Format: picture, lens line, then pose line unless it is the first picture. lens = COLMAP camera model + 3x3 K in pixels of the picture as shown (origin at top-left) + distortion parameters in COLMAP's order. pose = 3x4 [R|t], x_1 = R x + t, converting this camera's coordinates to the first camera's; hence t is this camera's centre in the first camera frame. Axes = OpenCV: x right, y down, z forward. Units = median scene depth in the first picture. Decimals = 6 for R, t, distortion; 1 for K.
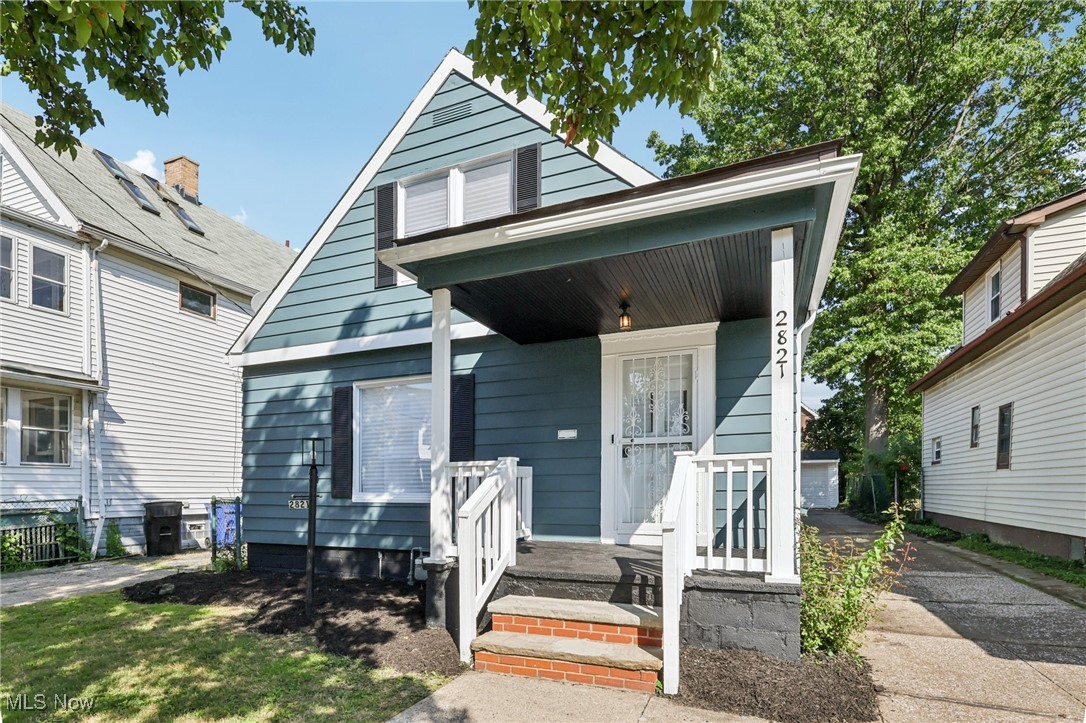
lens RADIAL K [[528.4, 0, 543.0], [0, 528.4, 361.5], [0, 0, 1]] dist [-0.001907, -0.000244]
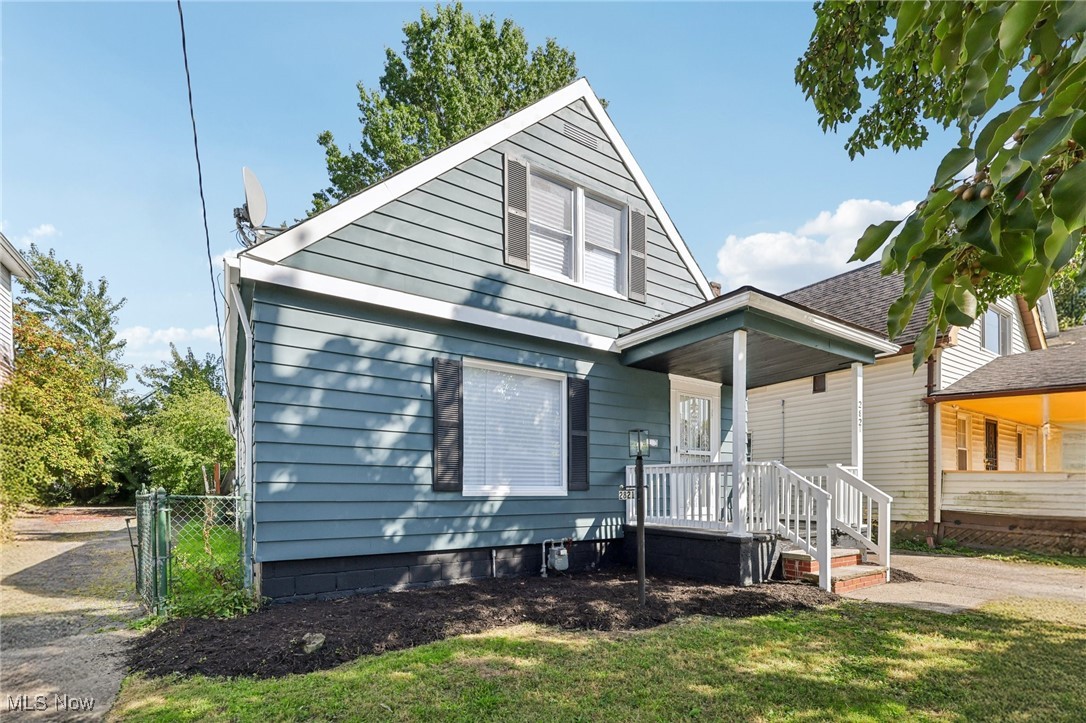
lens RADIAL K [[475.2, 0, 540.5], [0, 475.2, 379.8], [0, 0, 1]] dist [0.000384, 0.000057]
pose [[0.573706, 0.189993, 0.796721, -0.910107], [-0.195755, 0.976340, -0.091866, 0.123932], [-0.795324, -0.103257, 0.597325, 0.439205]]
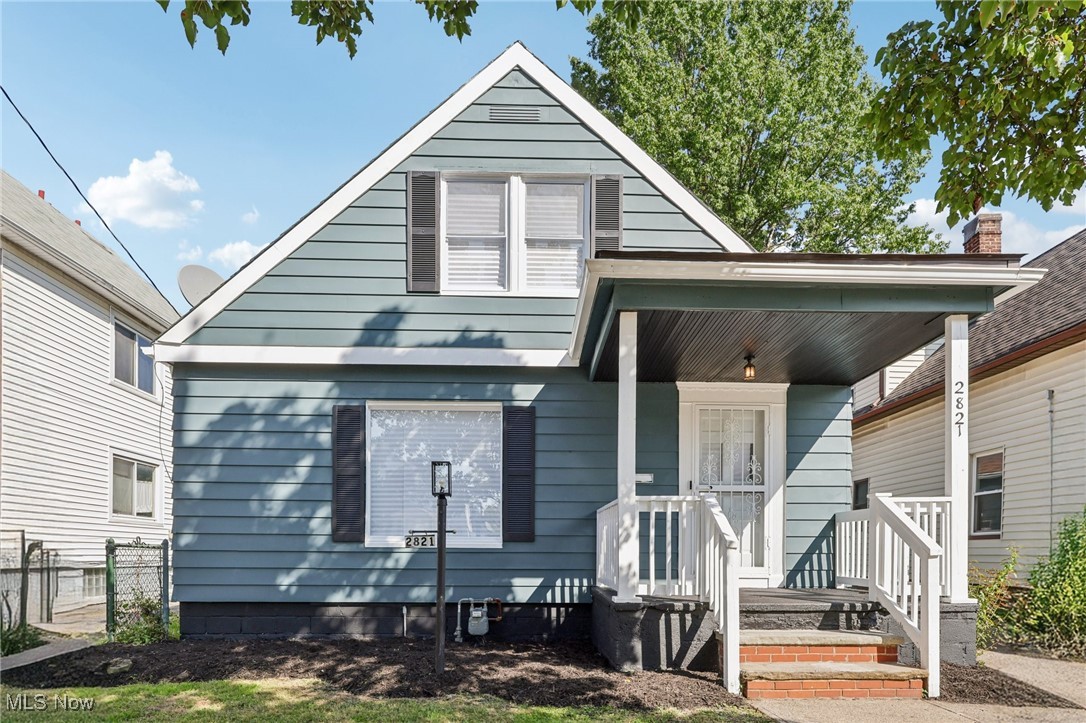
lens RADIAL K [[573.7, 0, 543.6], [0, 573.7, 416.8], [0, 0, 1]] dist [-0.001040, 0.000216]
pose [[0.914044, 0.102230, 0.392521, -0.460938], [-0.102793, 0.994509, -0.019646, 0.053925], [-0.392374, -0.022391, 0.919533, 0.079011]]
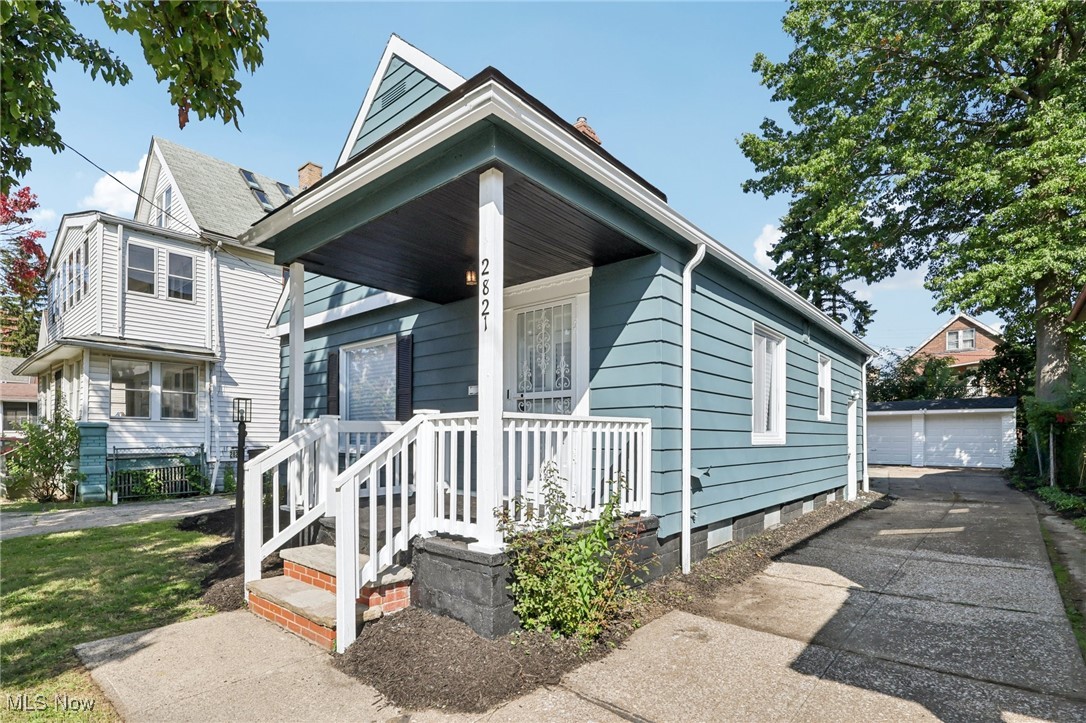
lens RADIAL K [[519.3, 0, 545.2], [0, 519.3, 313.6], [0, 0, 1]] dist [0.000041, 0.000070]
pose [[0.948917, -0.064848, -0.308790, 0.408664], [0.064809, 0.997844, -0.010394, 0.008420], [0.308799, -0.010150, 0.951073, 0.078826]]
